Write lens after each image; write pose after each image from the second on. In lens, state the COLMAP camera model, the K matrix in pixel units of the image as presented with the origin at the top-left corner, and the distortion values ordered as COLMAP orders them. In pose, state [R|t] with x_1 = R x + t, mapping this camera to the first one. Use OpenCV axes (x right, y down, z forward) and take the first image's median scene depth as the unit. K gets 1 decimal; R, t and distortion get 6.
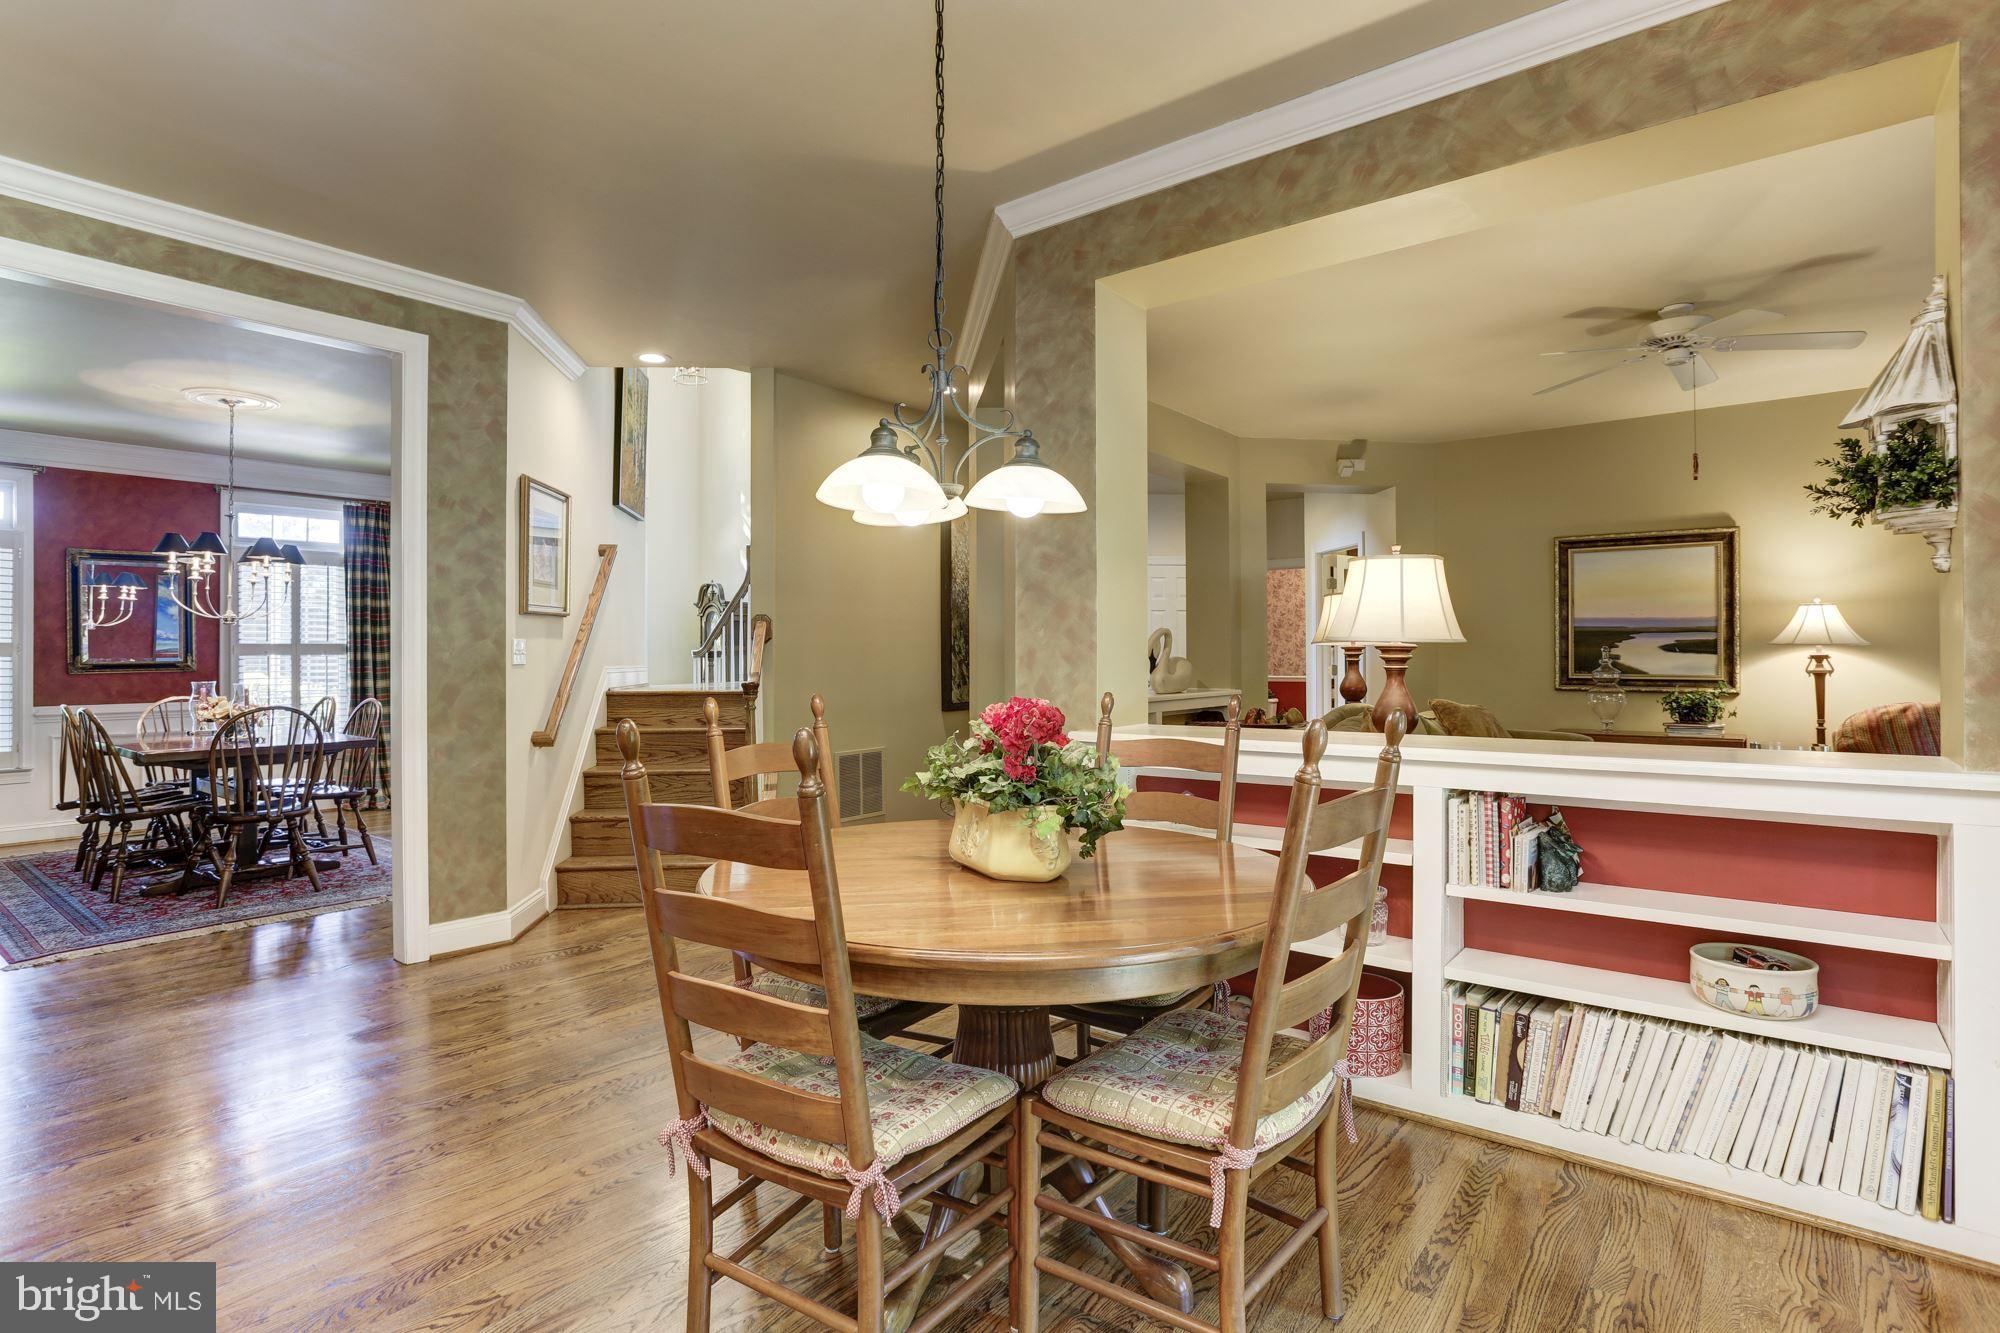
lens RADIAL K [[1017.9, 0, 987.3], [0, 1017.9, 658.0], [0, 0, 1]] dist [-0.033559, 0.013328]
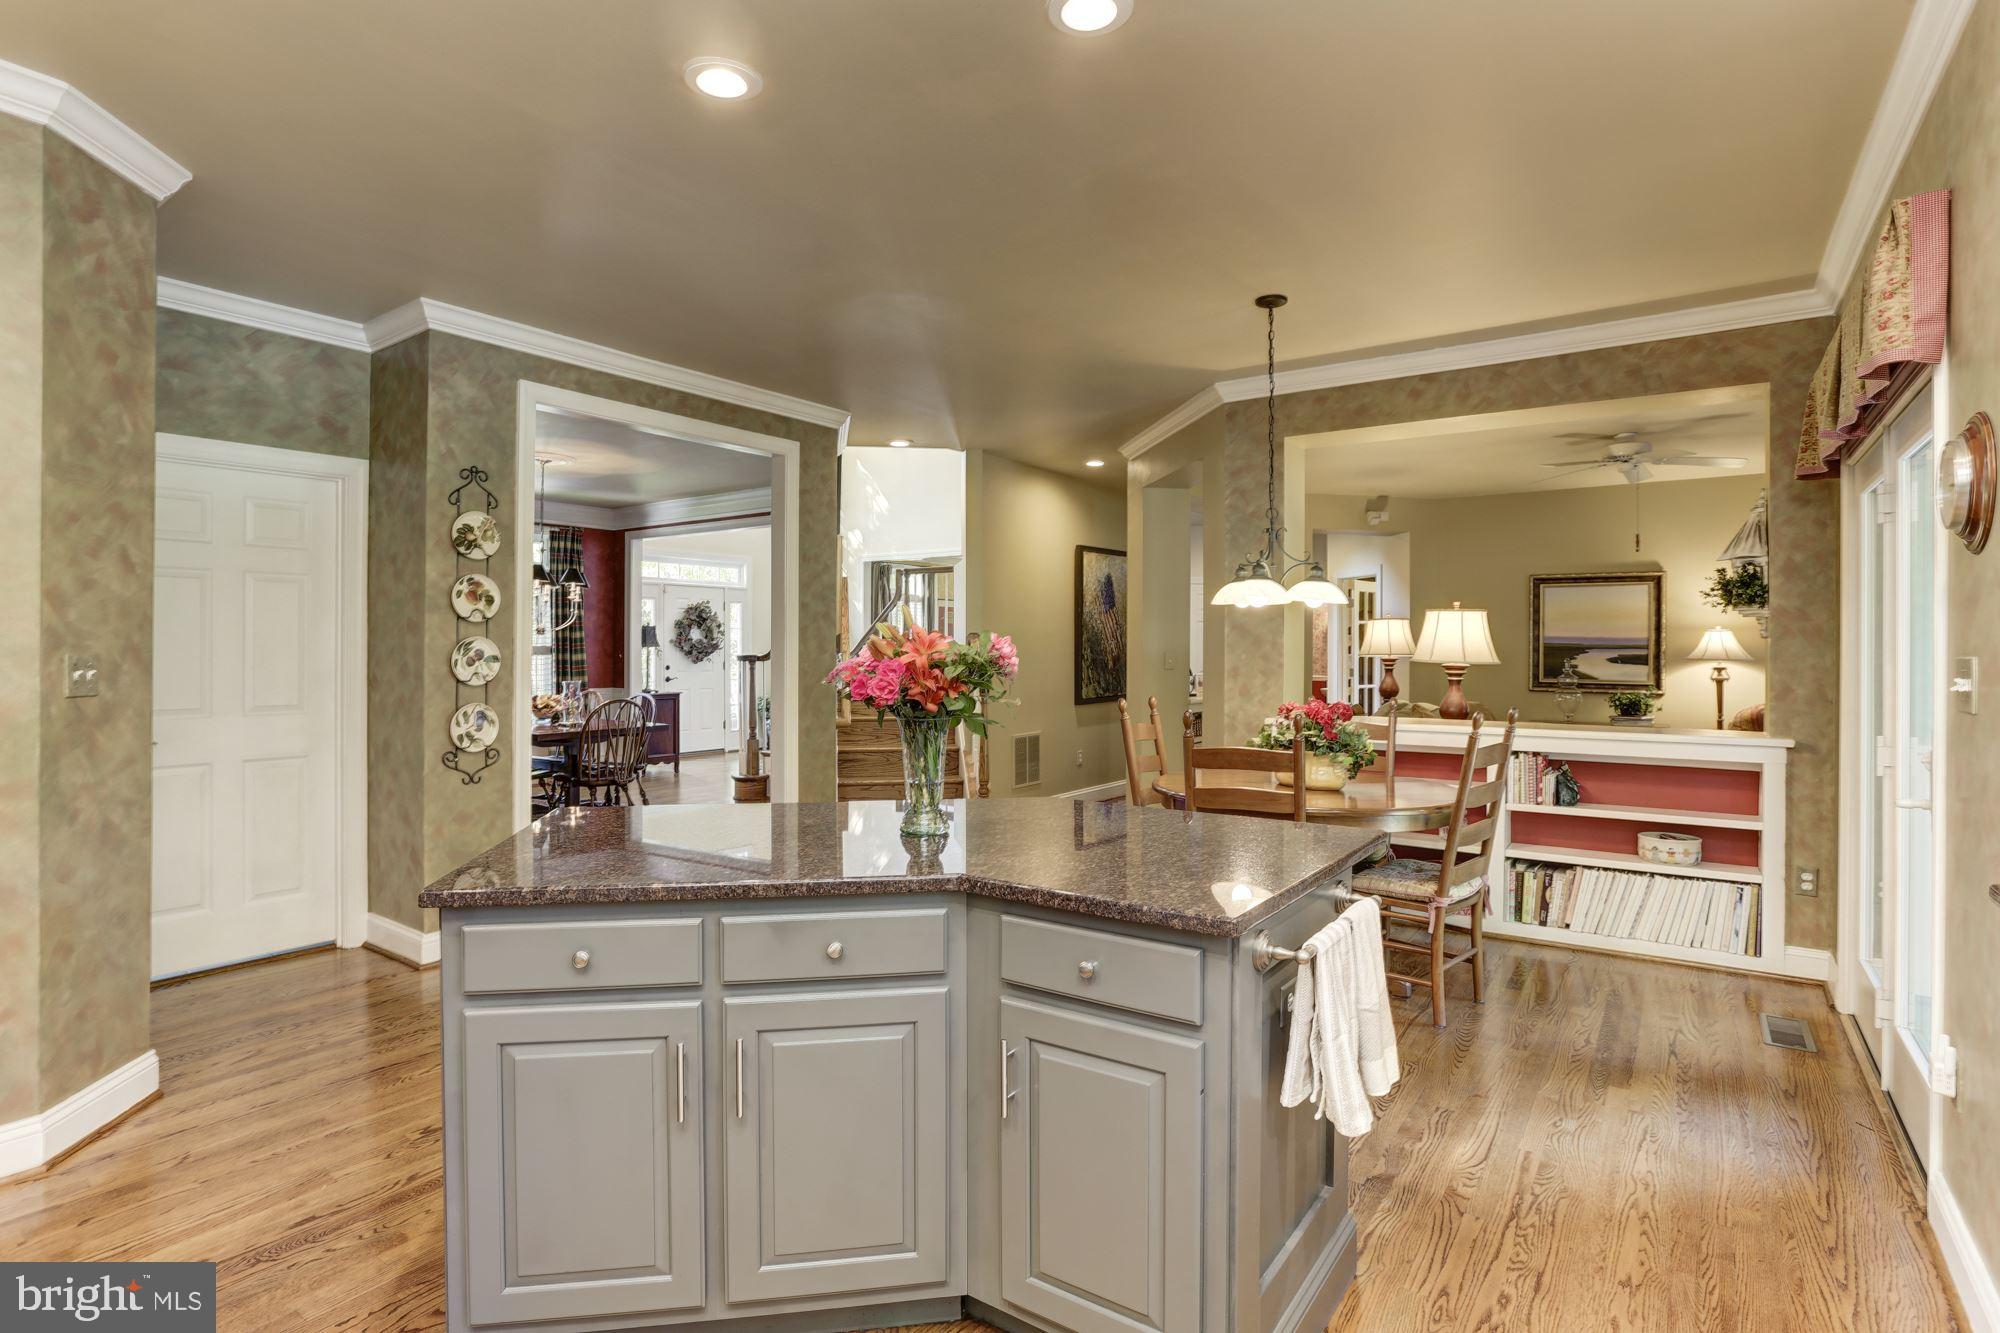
lens RADIAL K [[1017.9, 0, 1002.0], [0, 1017.9, 654.5], [0, 0, 1]] dist [-0.033559, 0.013328]
pose [[0.998059, 0.007860, 0.061772, -0.406451], [-0.008080, 0.999962, 0.003313, -0.028758], [-0.061744, -0.003806, 0.998085, -0.539128]]
